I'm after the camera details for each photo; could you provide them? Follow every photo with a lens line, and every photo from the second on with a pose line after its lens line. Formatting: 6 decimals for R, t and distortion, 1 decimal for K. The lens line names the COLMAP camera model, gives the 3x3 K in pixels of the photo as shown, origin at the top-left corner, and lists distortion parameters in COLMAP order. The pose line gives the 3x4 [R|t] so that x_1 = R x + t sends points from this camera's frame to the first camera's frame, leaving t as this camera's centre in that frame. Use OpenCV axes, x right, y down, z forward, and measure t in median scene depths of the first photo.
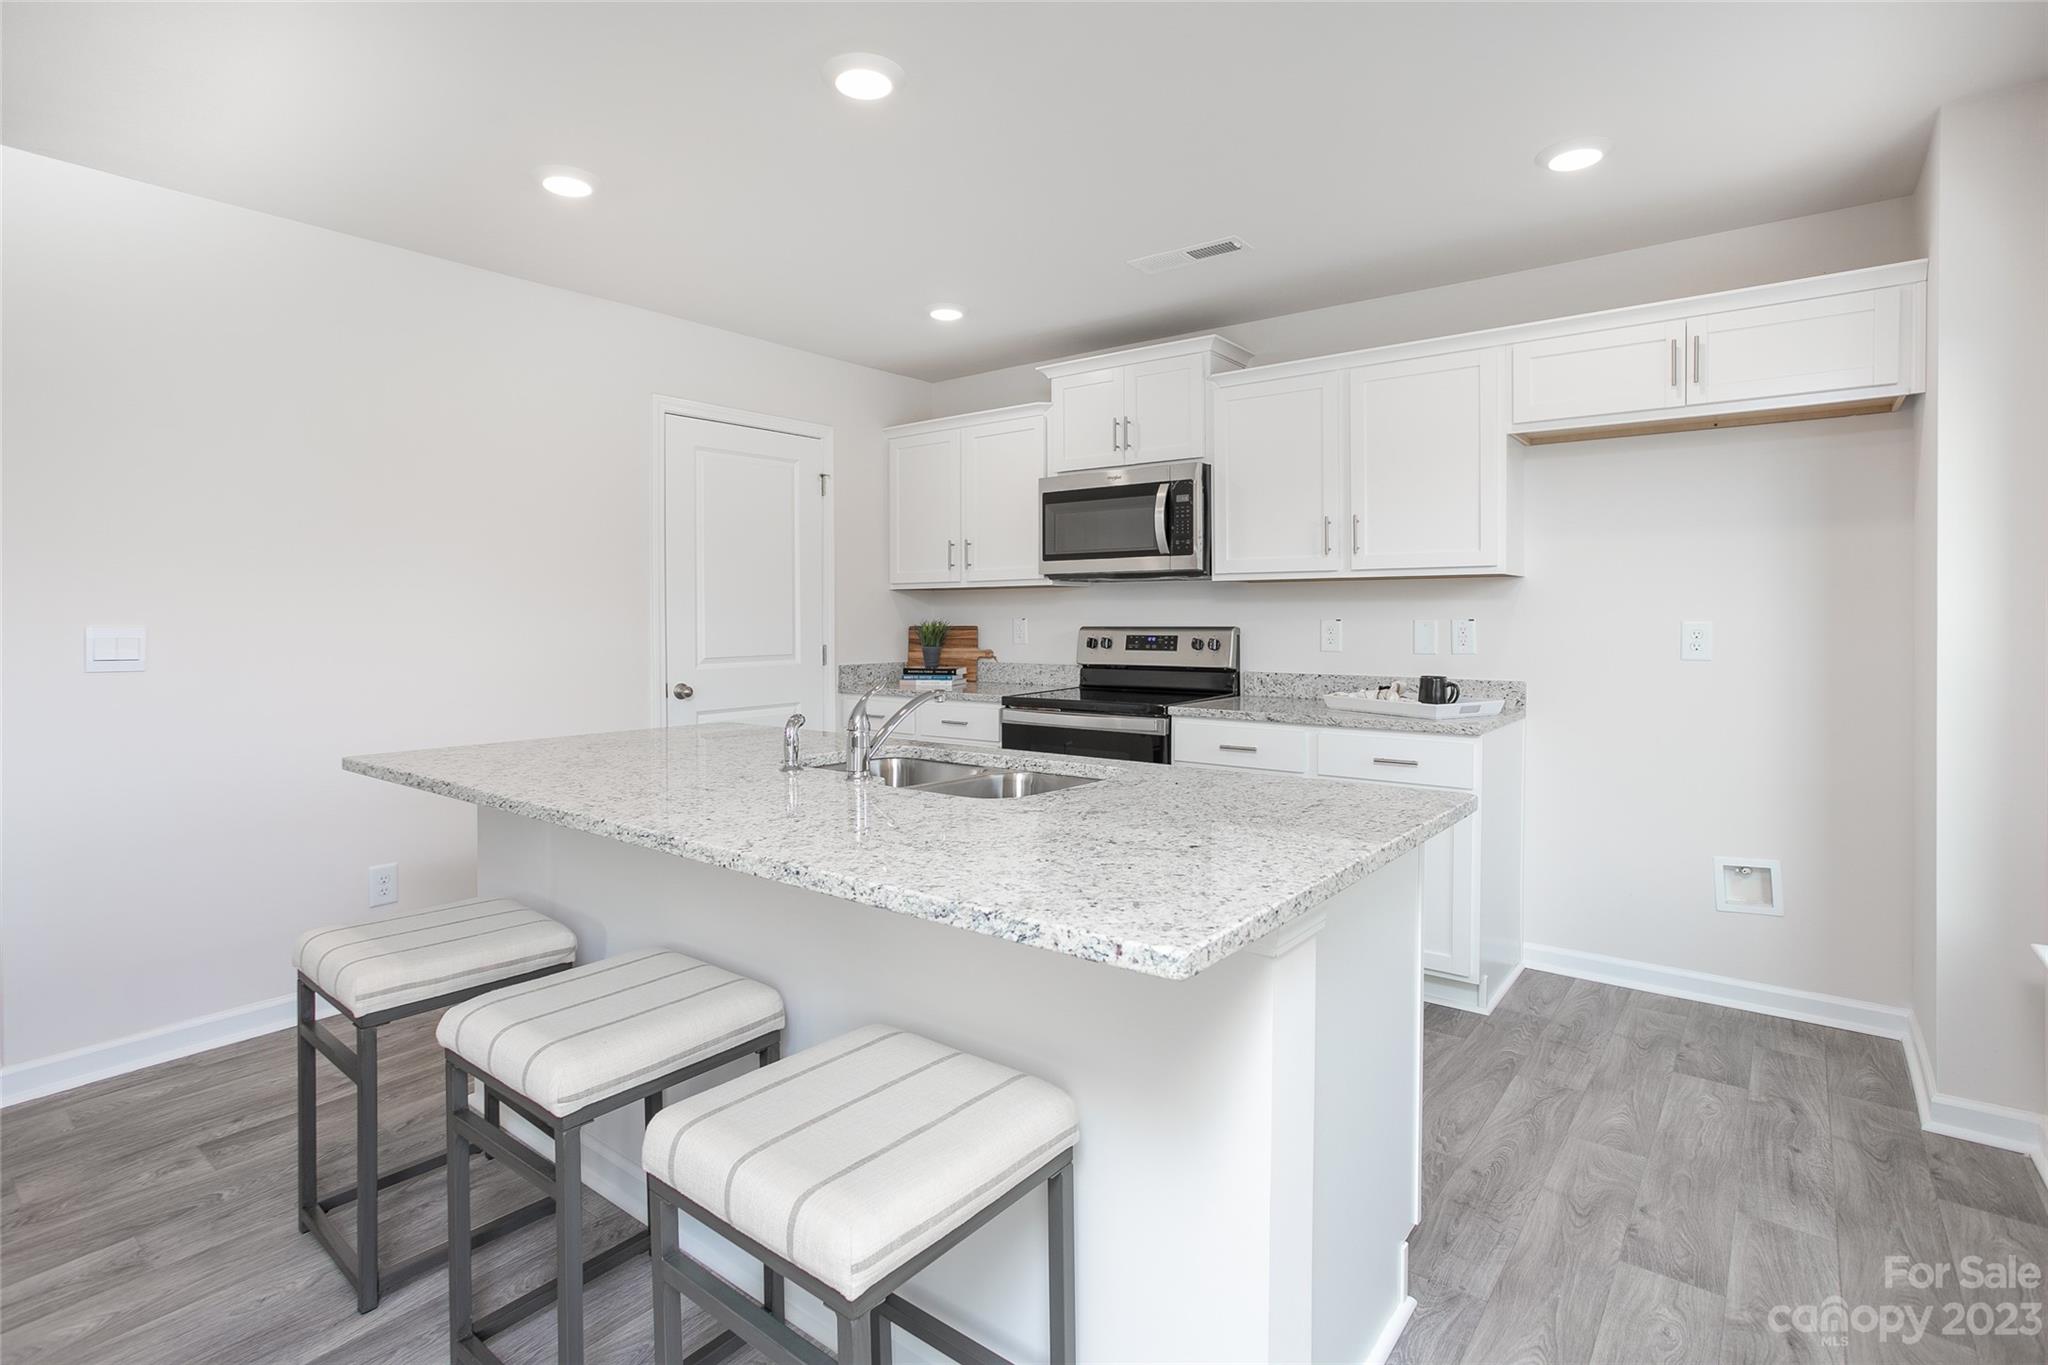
lens RADIAL K [[1003.2, 0, 1019.4], [0, 1003.2, 685.9], [0, 0, 1]] dist [-0.023635, 0.011815]
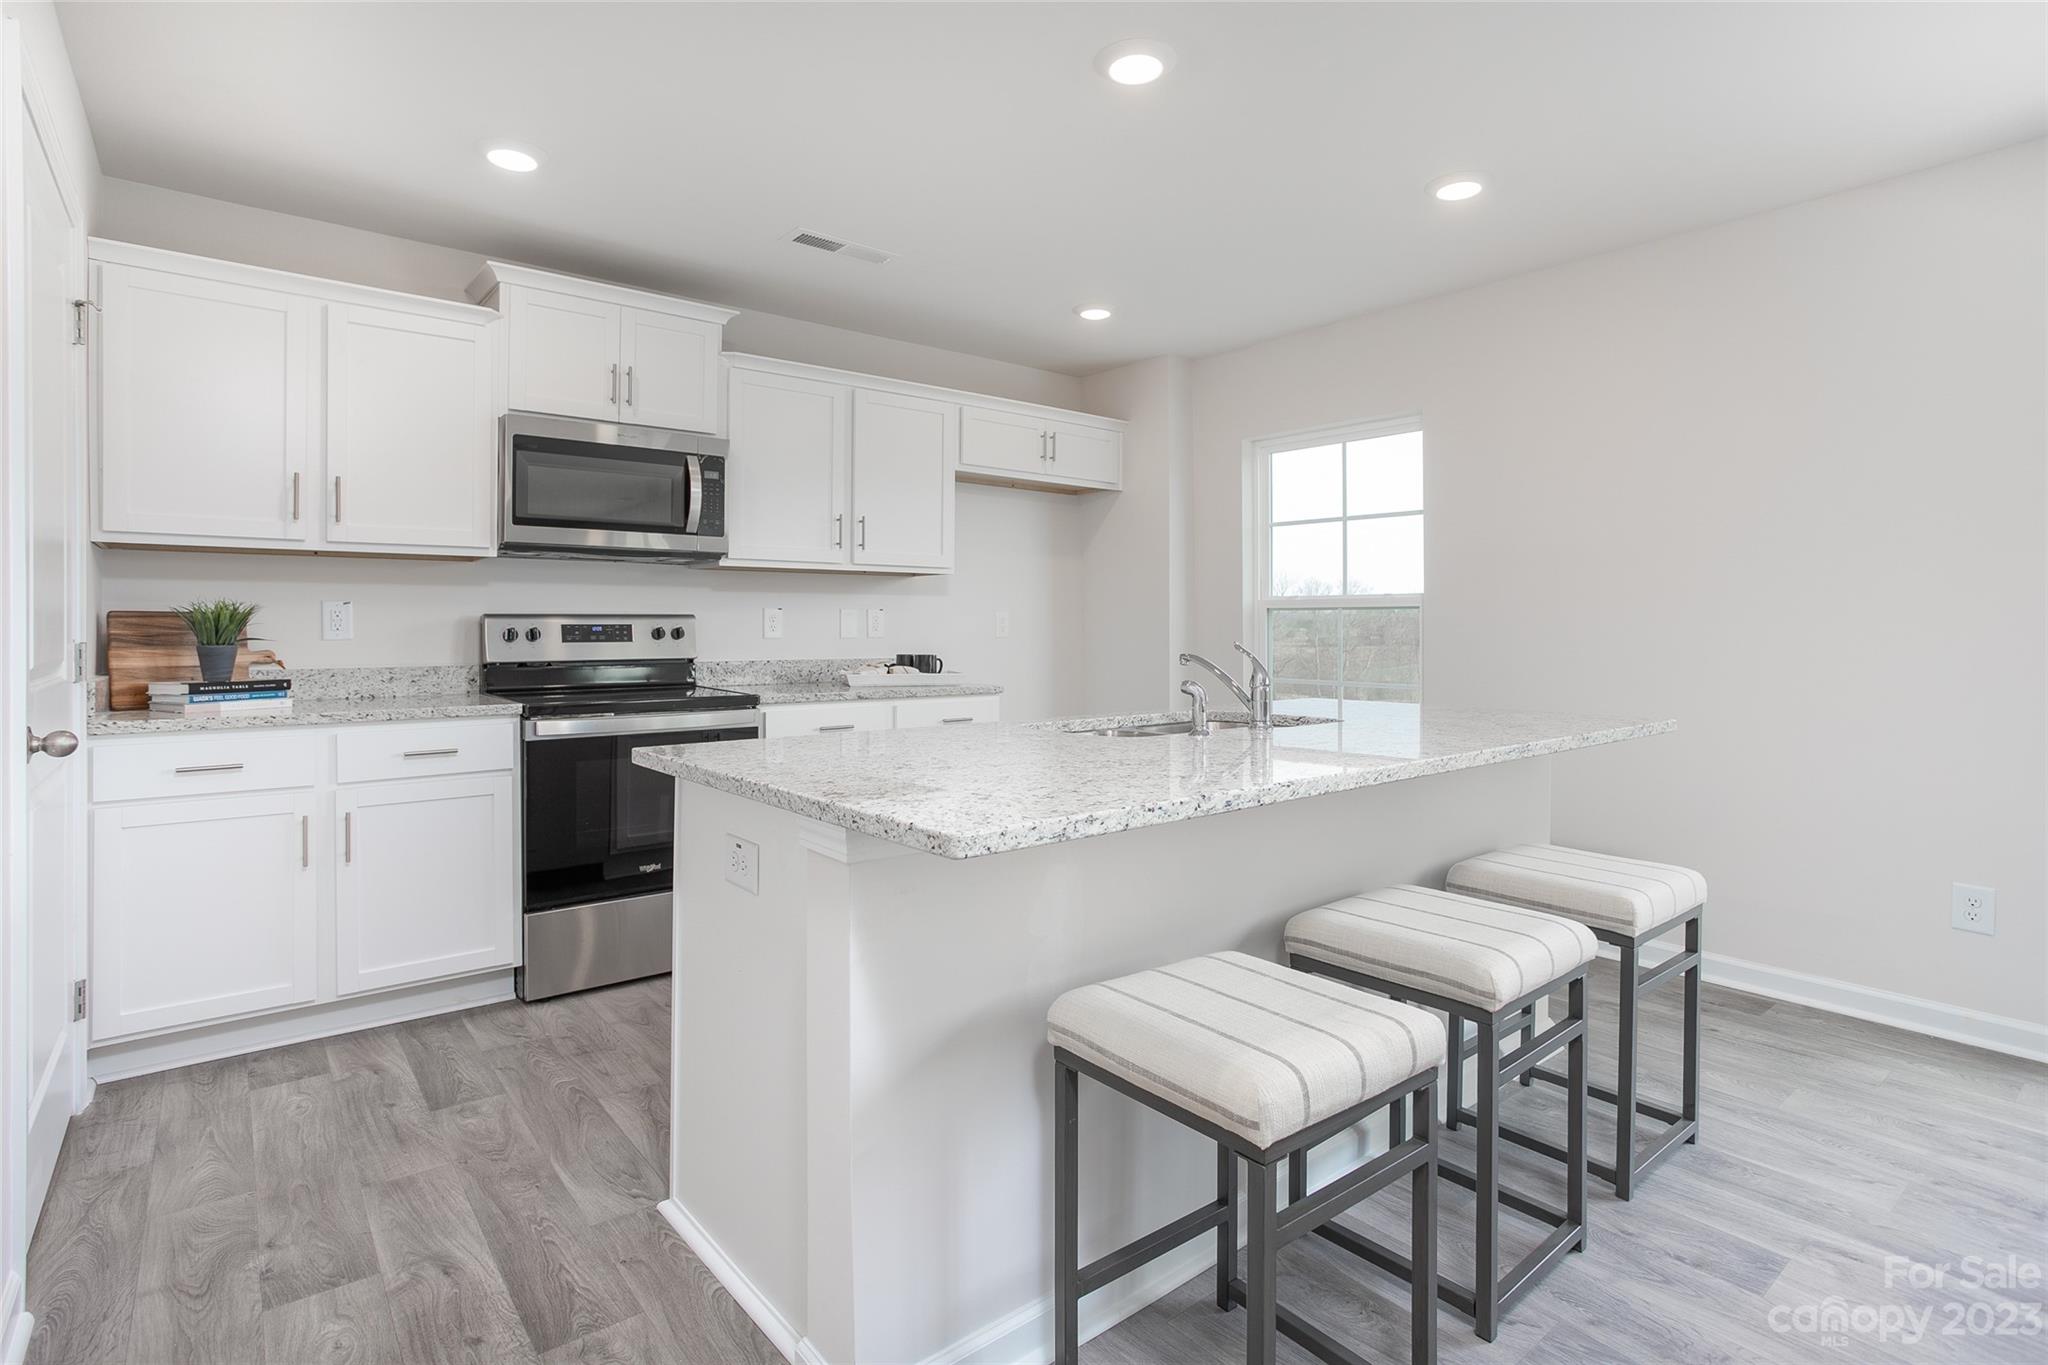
lens RADIAL K [[1003.2, 0, 1032.8], [0, 1003.2, 634.2], [0, 0, 1]] dist [-0.023635, 0.011815]
pose [[0.222876, -0.016864, 0.974701, -0.590785], [0.053707, 0.998544, 0.004996, -0.025991], [-0.973366, 0.051235, 0.223457, 0.448971]]
